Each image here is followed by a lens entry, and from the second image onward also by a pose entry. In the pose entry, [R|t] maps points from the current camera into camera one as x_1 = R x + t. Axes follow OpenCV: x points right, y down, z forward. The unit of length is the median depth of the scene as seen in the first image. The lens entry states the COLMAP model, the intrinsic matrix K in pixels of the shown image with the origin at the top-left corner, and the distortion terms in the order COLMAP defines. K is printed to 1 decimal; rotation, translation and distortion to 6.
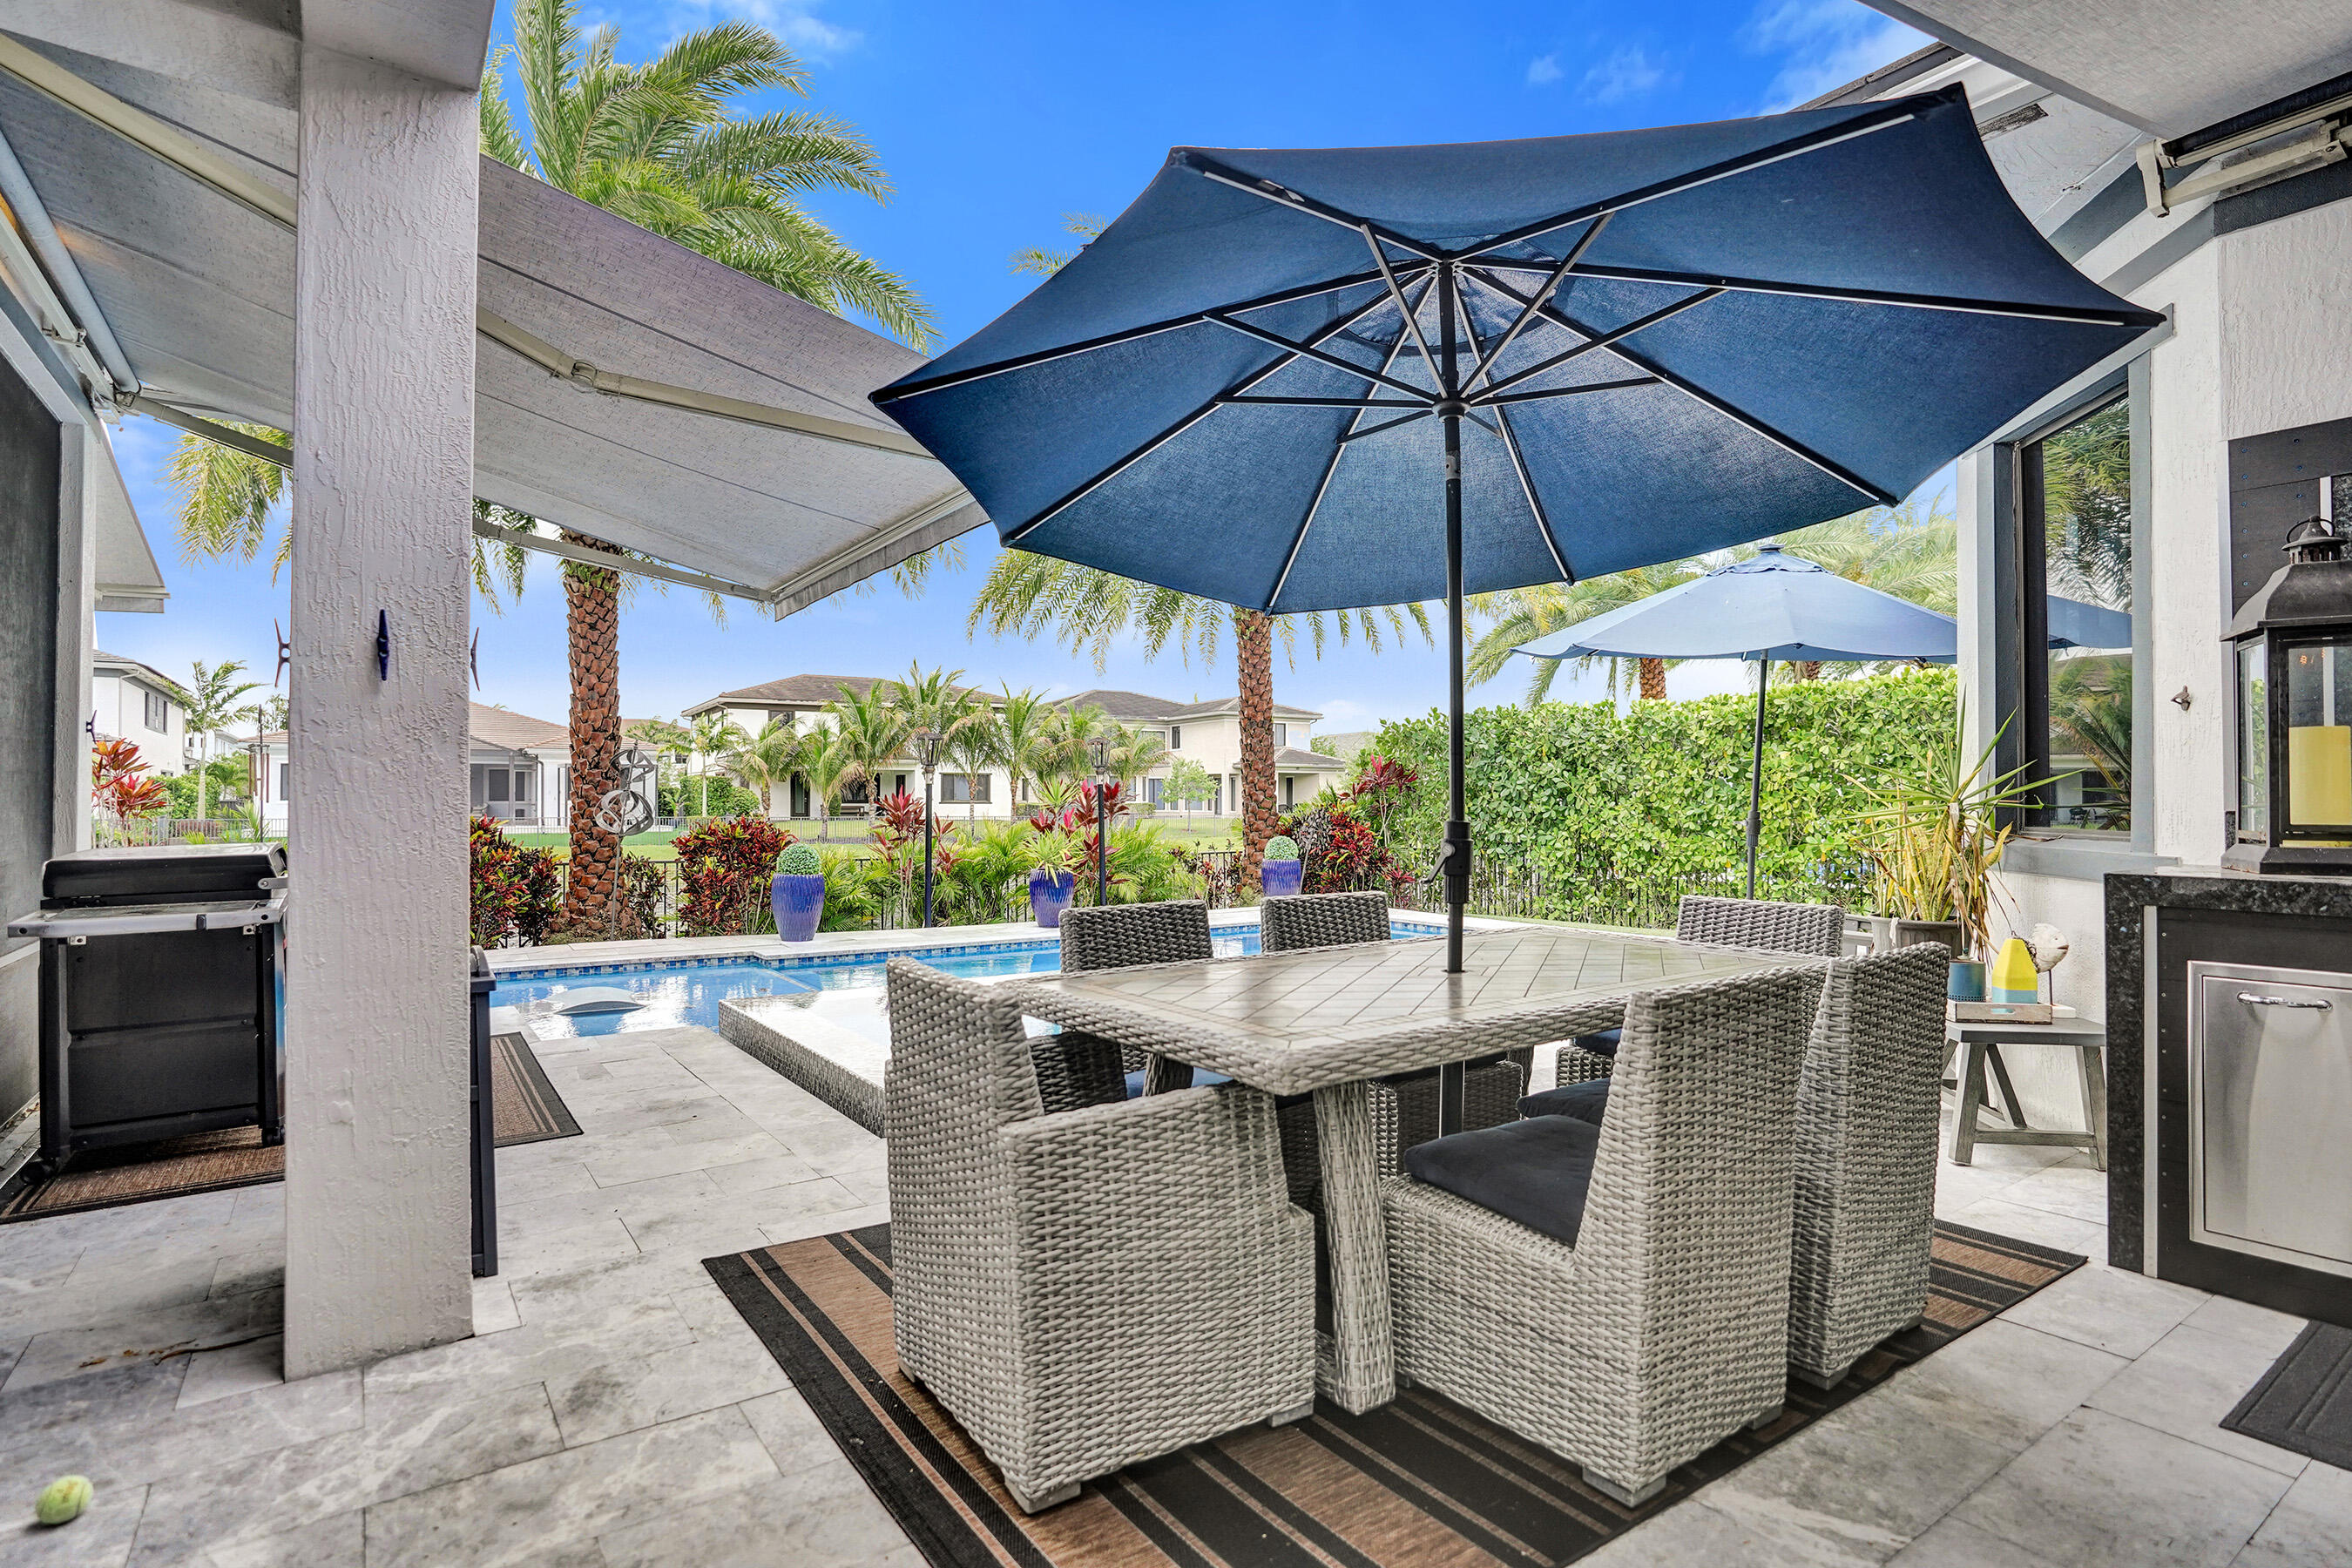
lens RADIAL K [[1191.6, 0, 1175.4], [0, 1191.6, 782.2], [0, 0, 1]] dist [-0.056555, 0.028407]
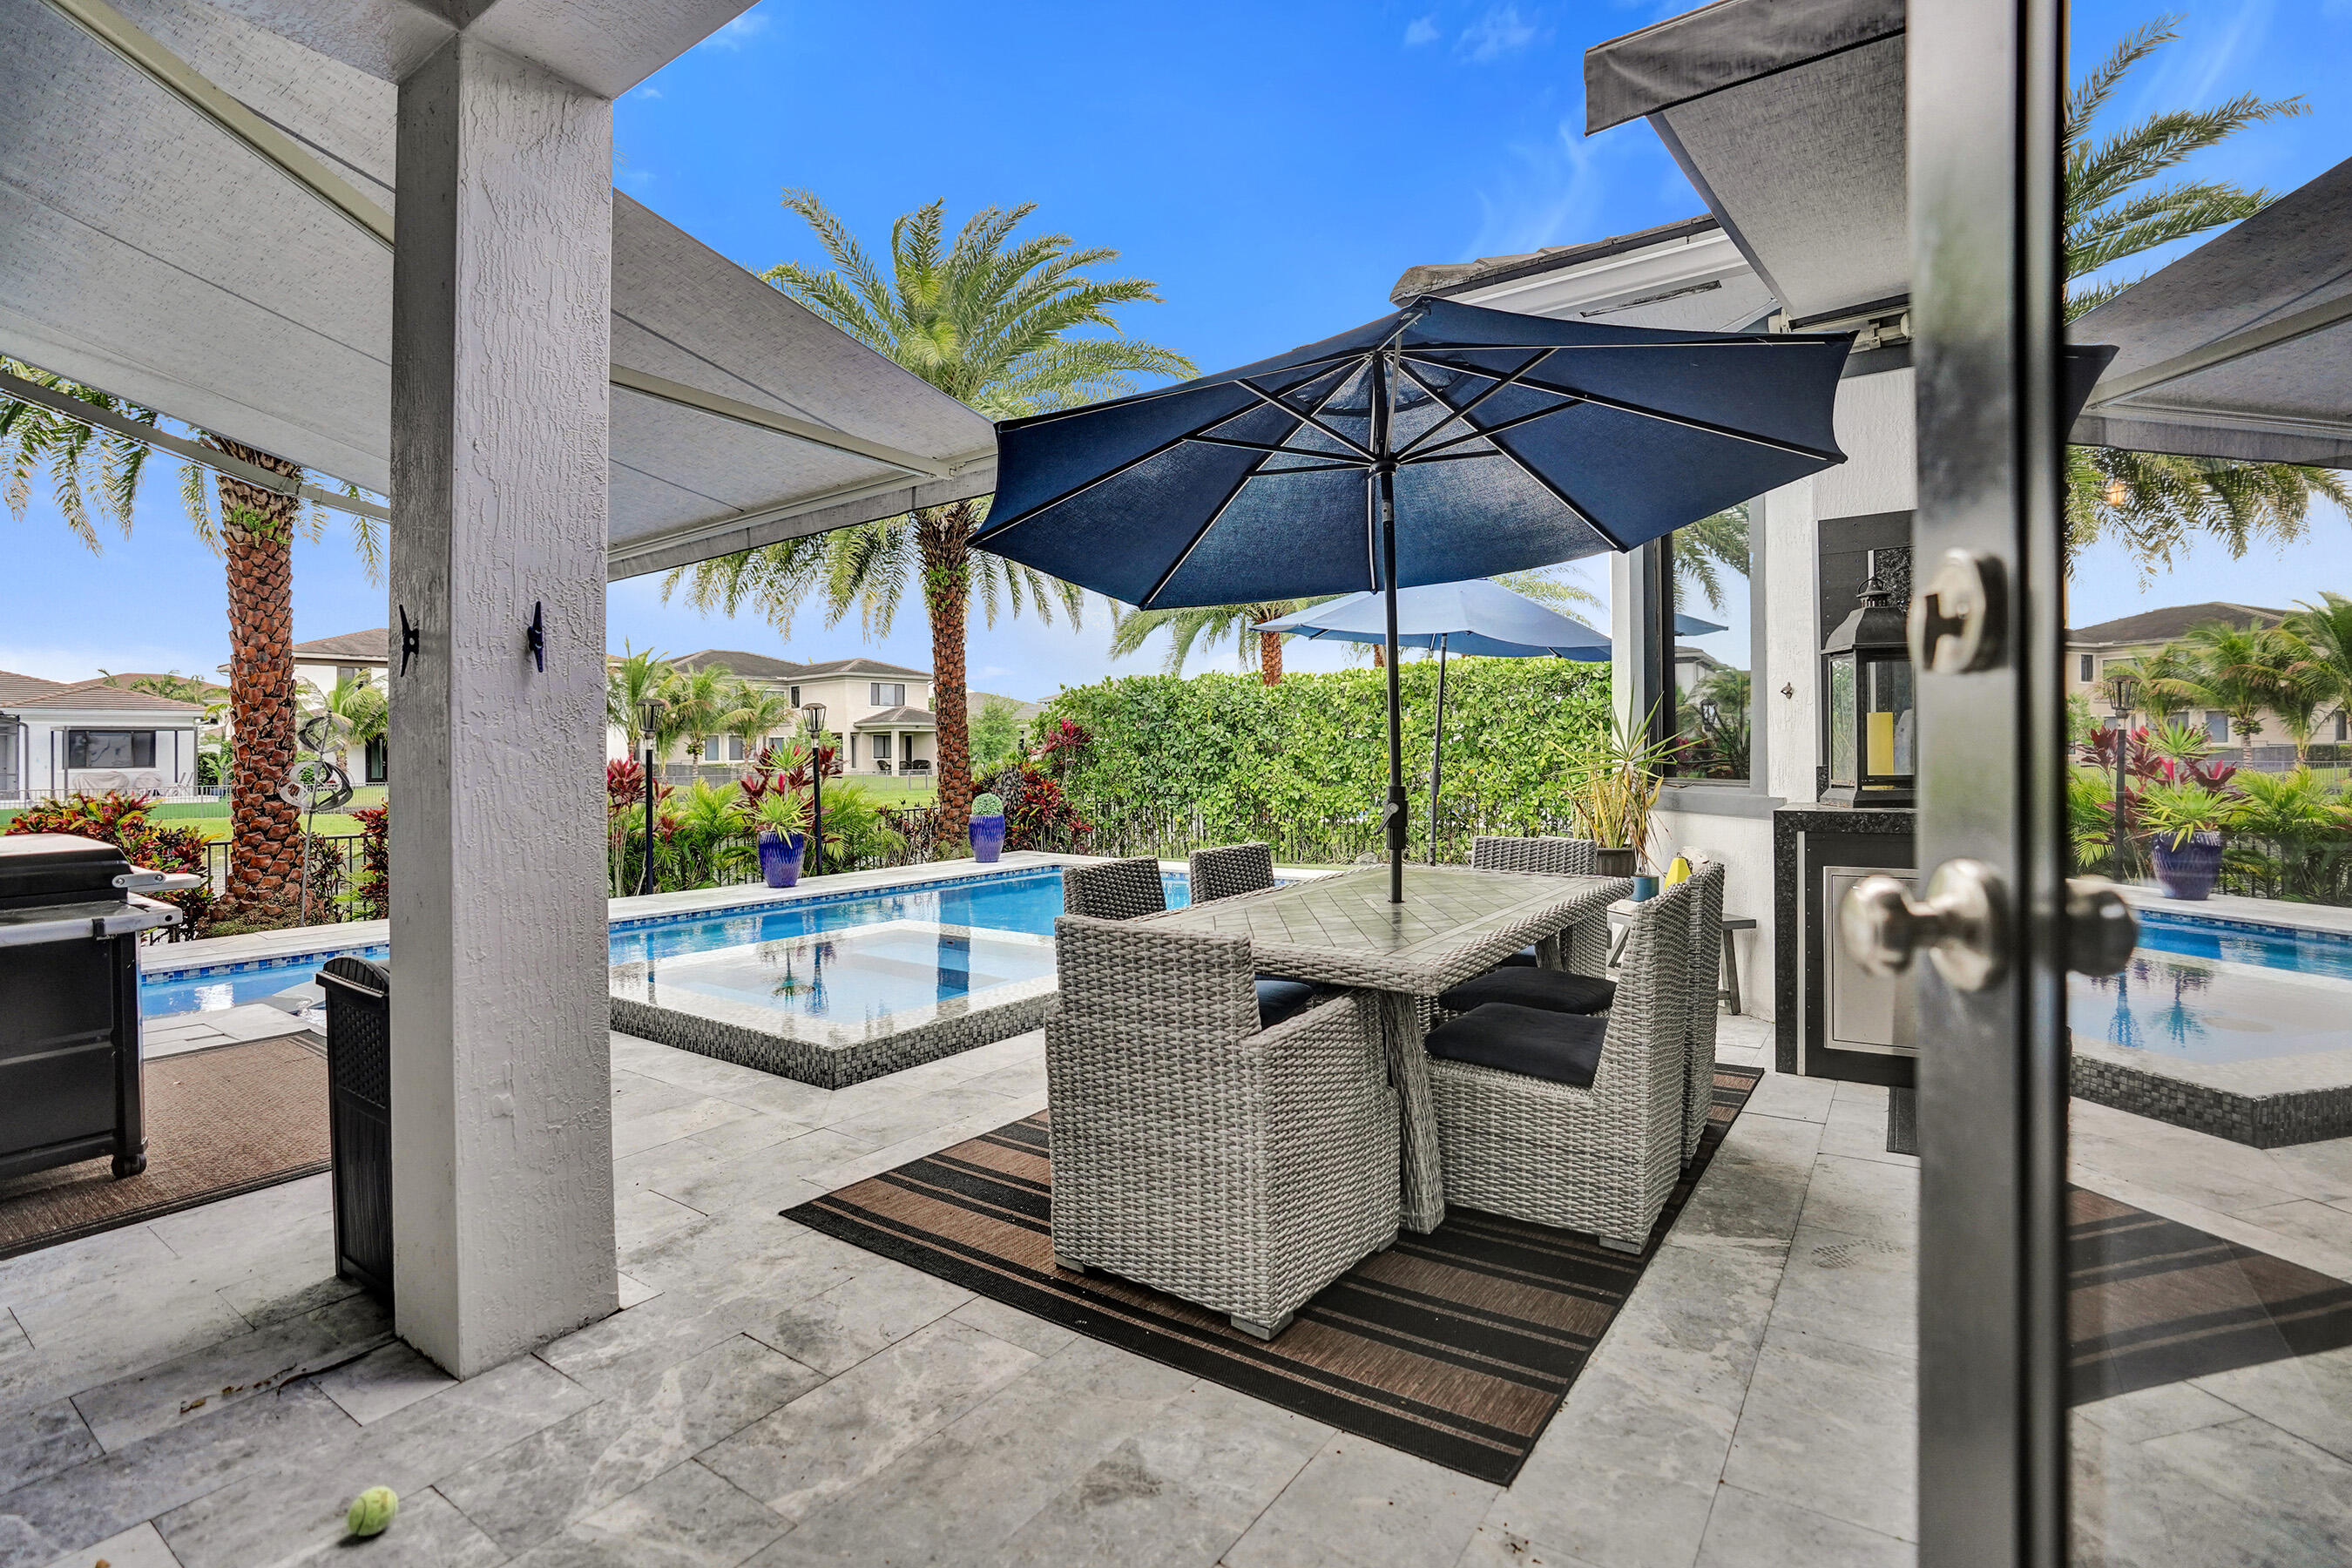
lens RADIAL K [[1112.1, 0, 1174.9], [0, 1112.1, 732.0], [0, 0, 1]] dist [-0.066262, 0.026918]
pose [[0.940278, -0.006016, 0.340354, -0.110753], [0.007988, 0.999958, -0.004392, -0.006175], [-0.340314, 0.006848, 0.940287, -0.016075]]
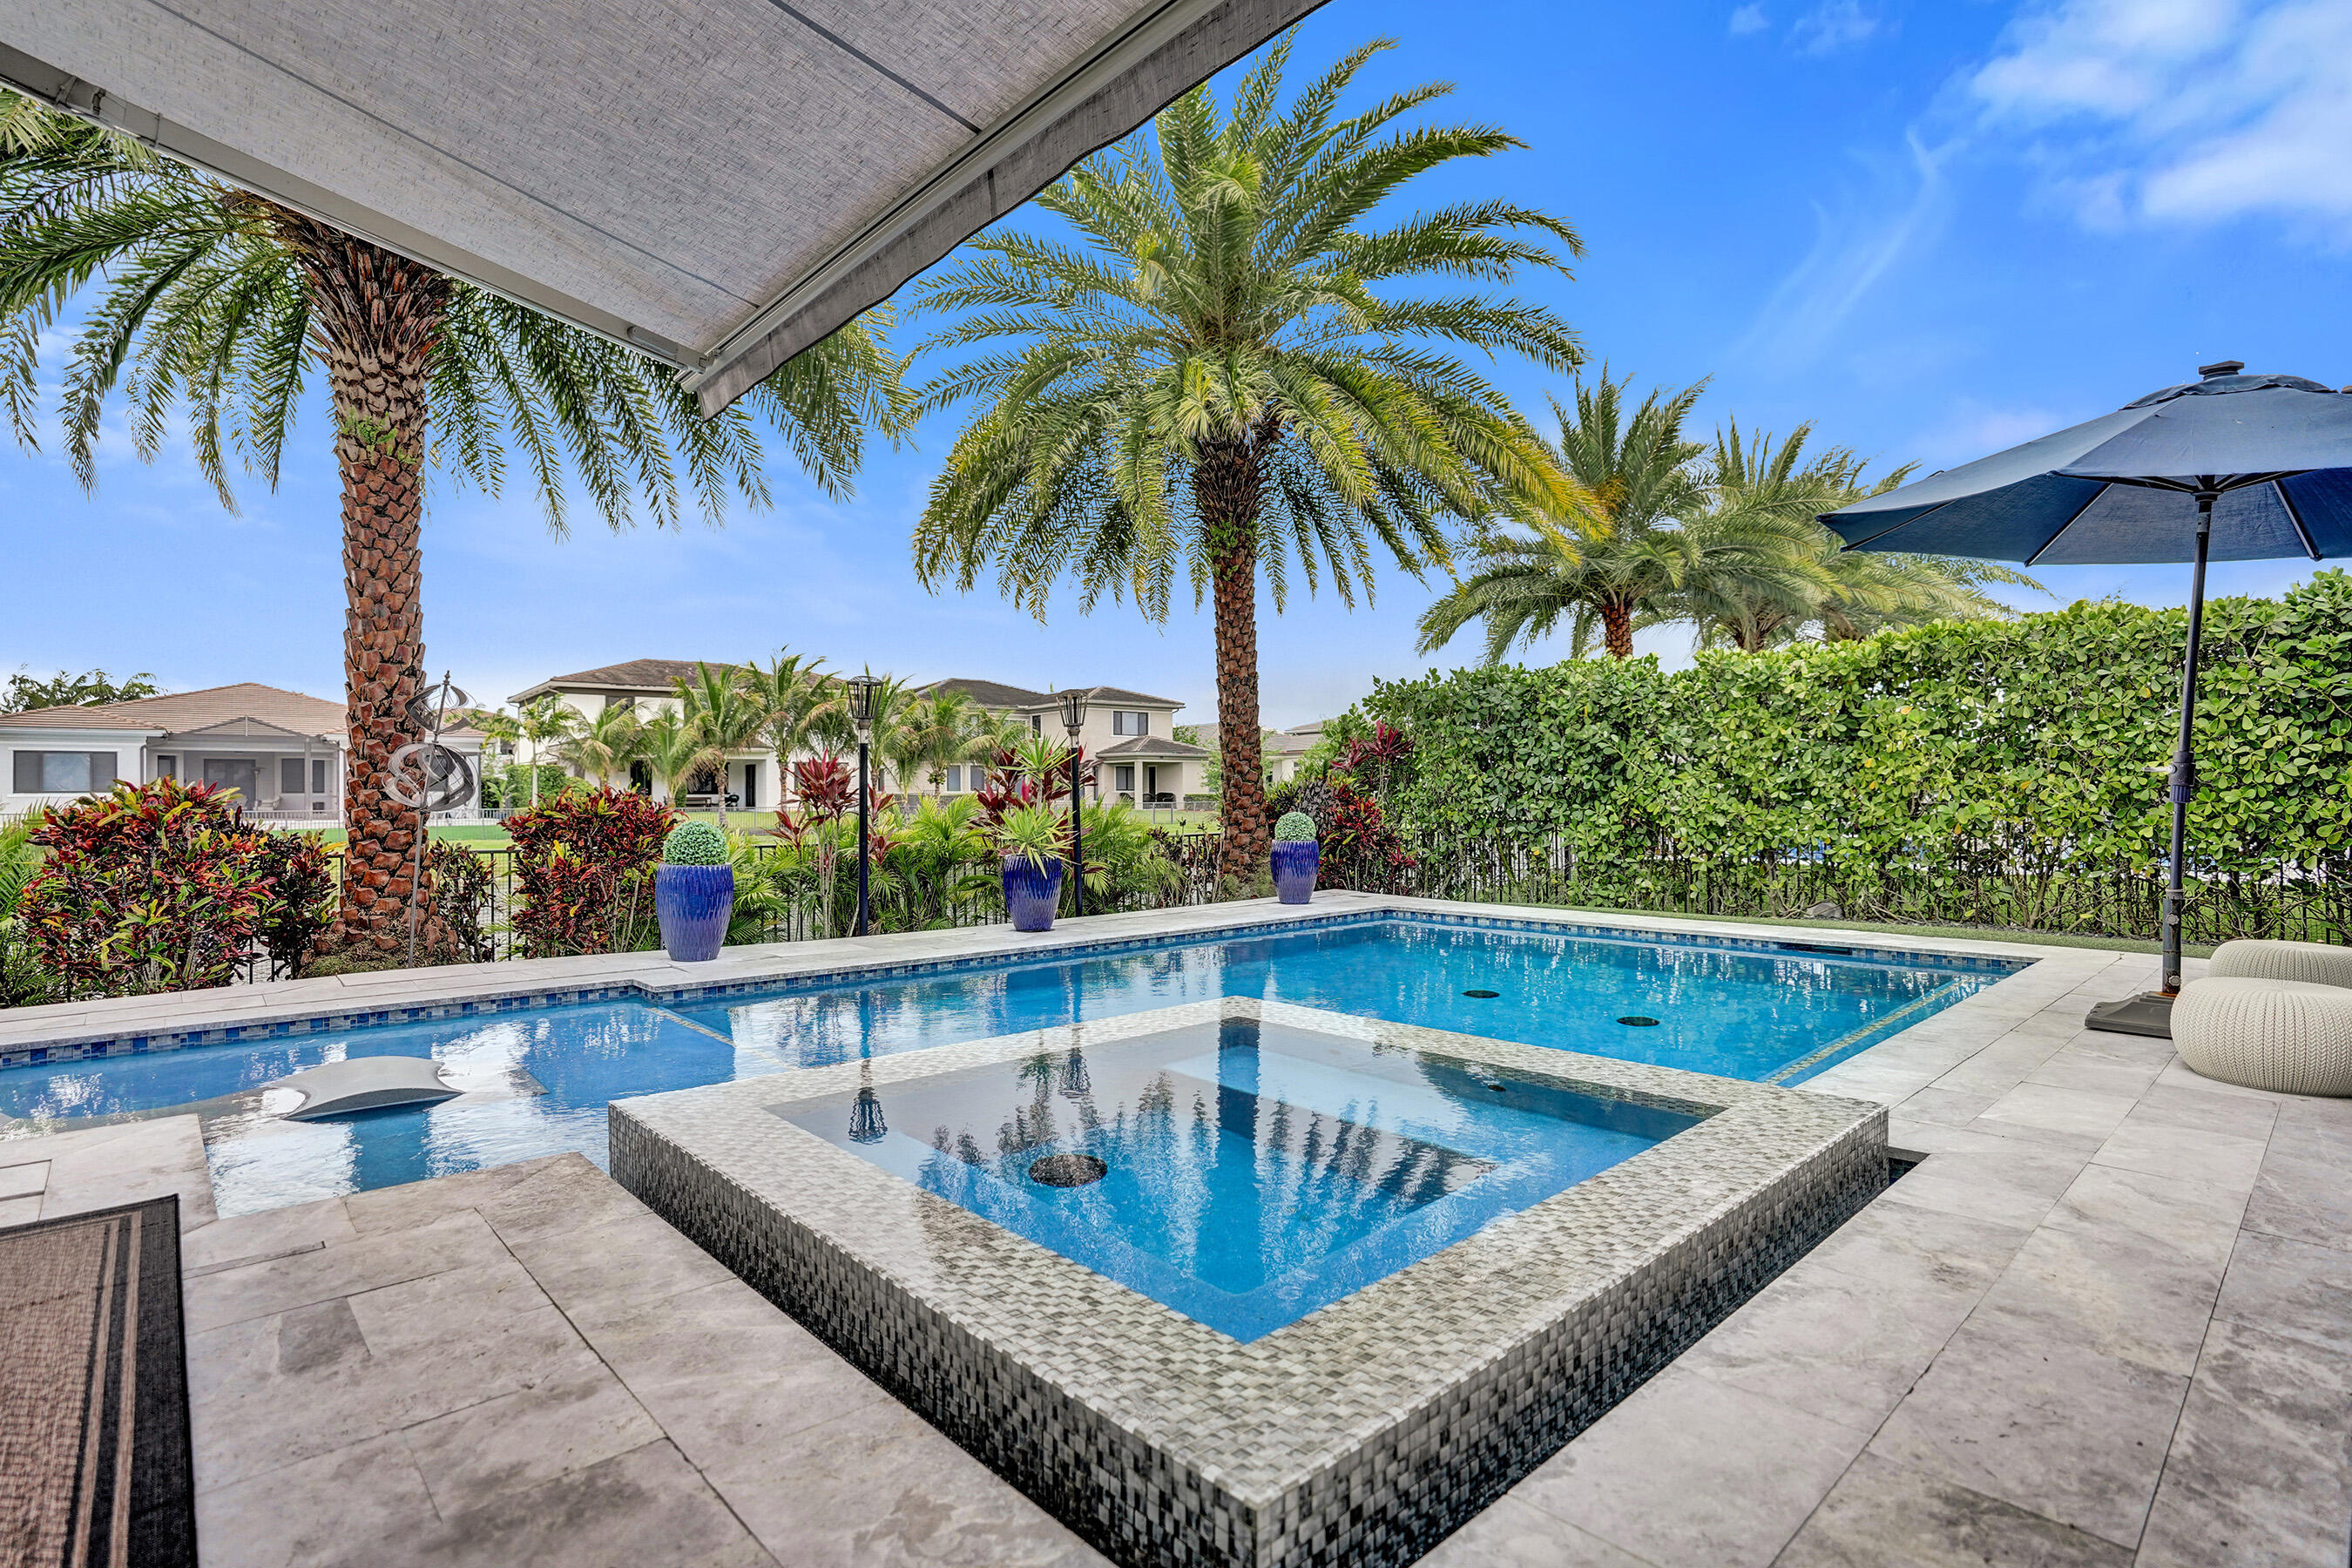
lens RADIAL K [[1154.1, 0, 1173.9], [0, 1154.1, 782.7], [0, 0, 1]] dist [-0.070186, 0.040486]
pose [[0.990707, -0.003458, 0.135968, -0.117331], [0.002680, 0.999979, 0.005900, 0.023605], [-0.135985, -0.005480, 0.990696, 0.267251]]
